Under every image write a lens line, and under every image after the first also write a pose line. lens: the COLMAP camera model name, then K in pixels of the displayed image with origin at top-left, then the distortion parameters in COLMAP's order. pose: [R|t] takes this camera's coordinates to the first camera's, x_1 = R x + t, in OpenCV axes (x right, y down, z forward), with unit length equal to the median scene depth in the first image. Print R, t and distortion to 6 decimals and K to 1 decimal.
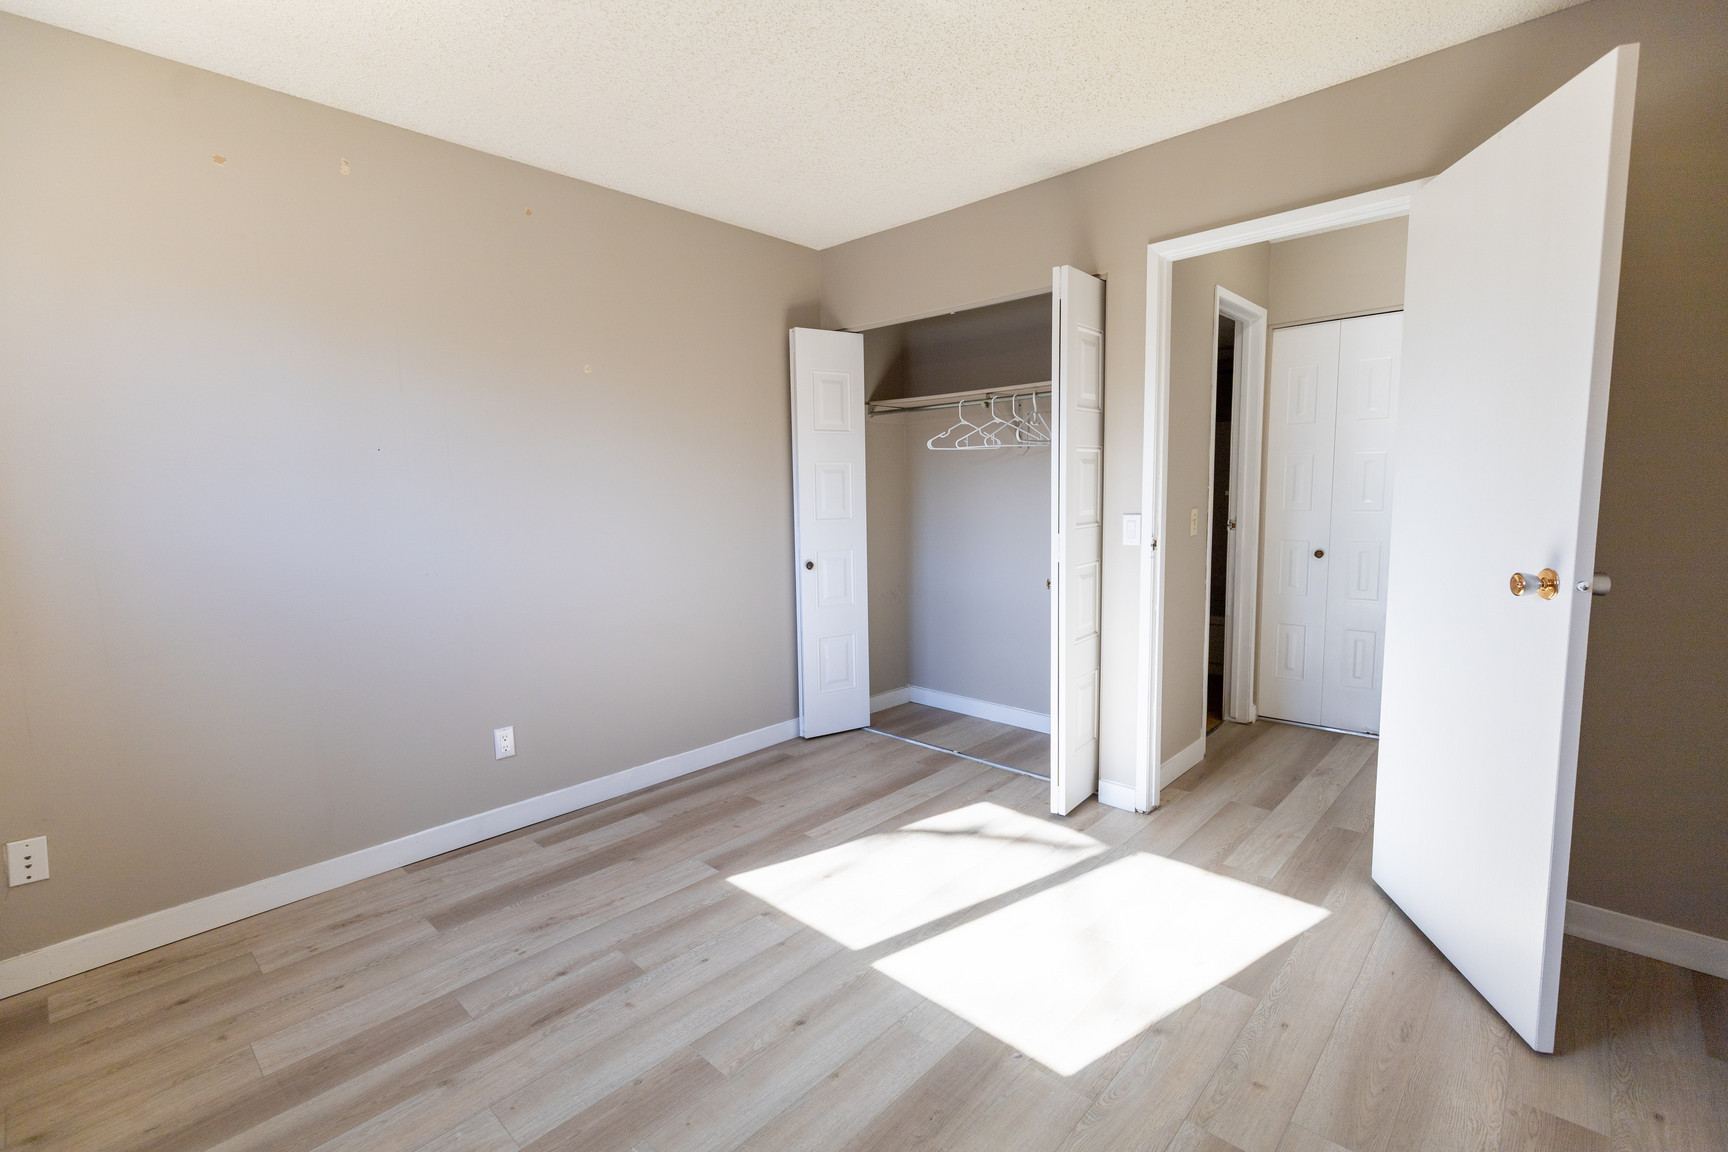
lens RADIAL K [[783.3, 0, 869.4], [0, 783.3, 568.6], [0, 0, 1]] dist [0.005571, -0.000934]
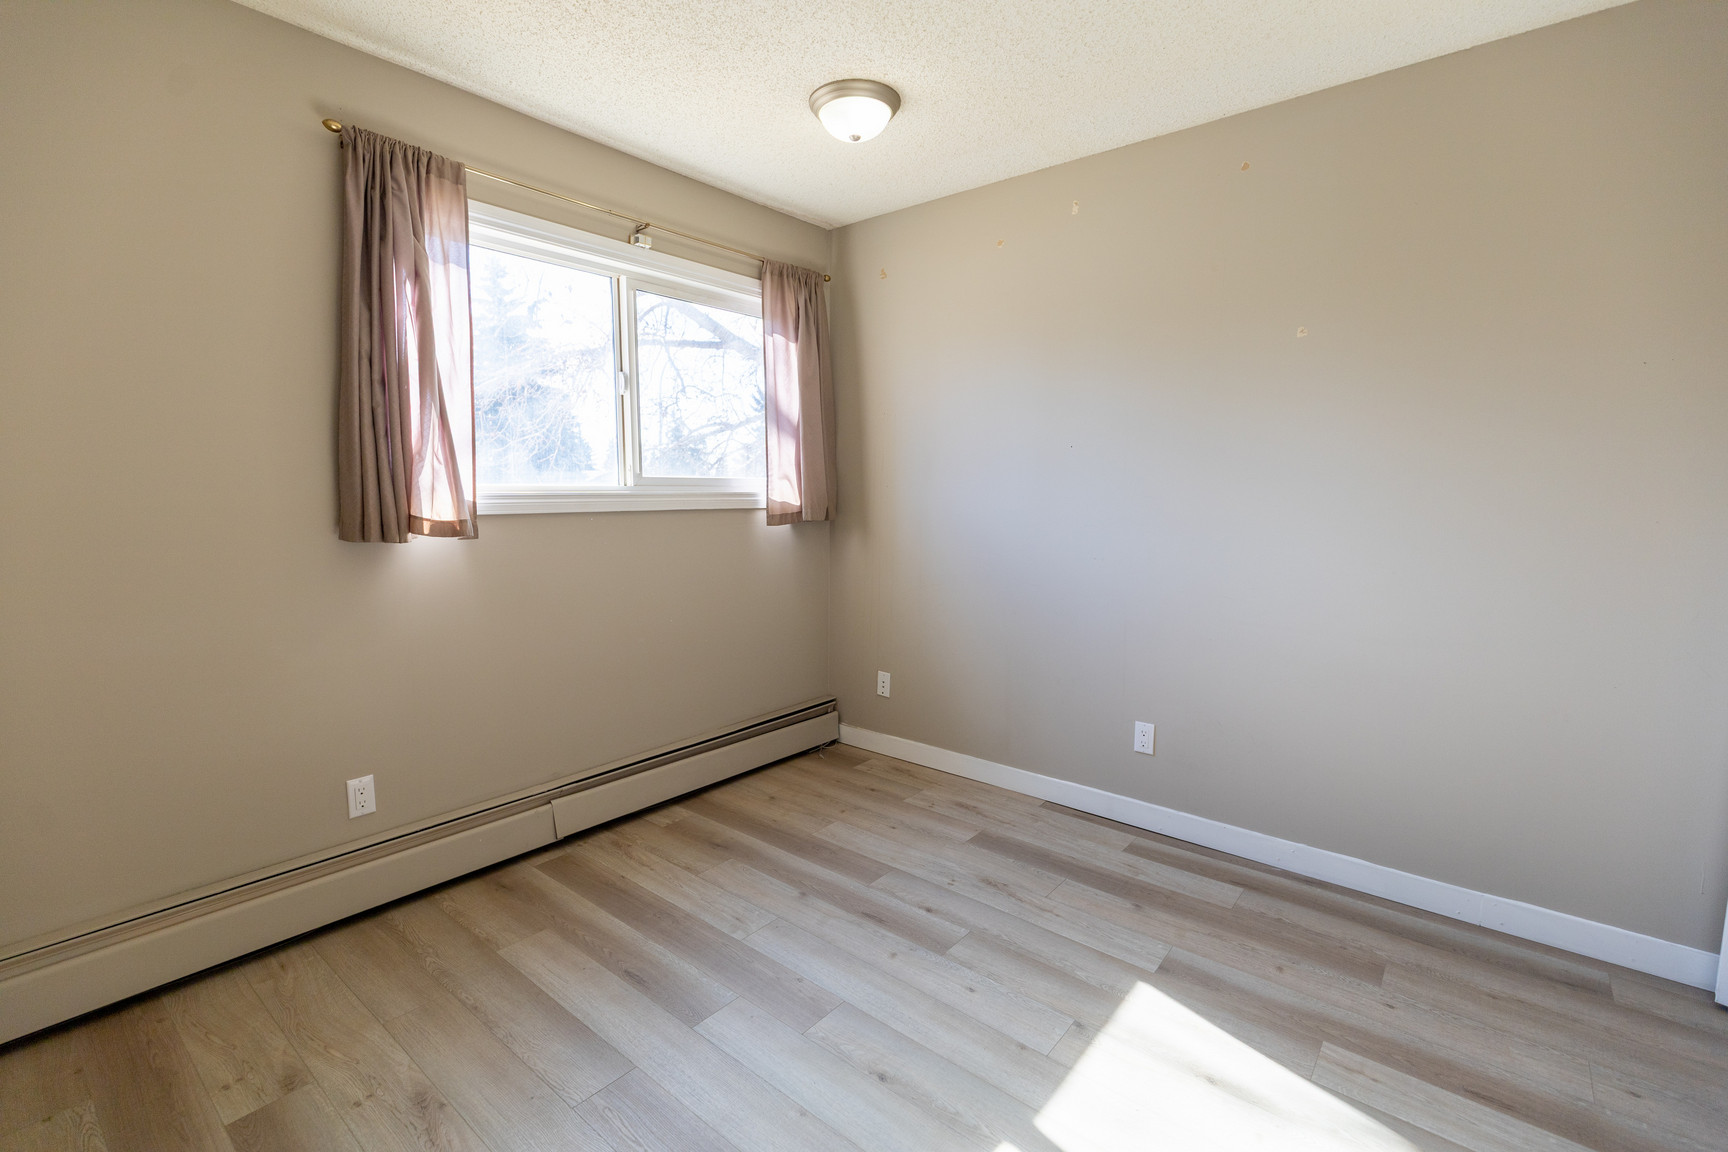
lens RADIAL K [[783.3, 0, 815.1], [0, 783.3, 538.2], [0, 0, 1]] dist [0.005571, -0.000934]
pose [[0.021775, 0.083877, -0.996238, 0.600269], [-0.108653, 0.990771, 0.081042, -0.071362], [0.993841, 0.106480, 0.030687, 0.672724]]
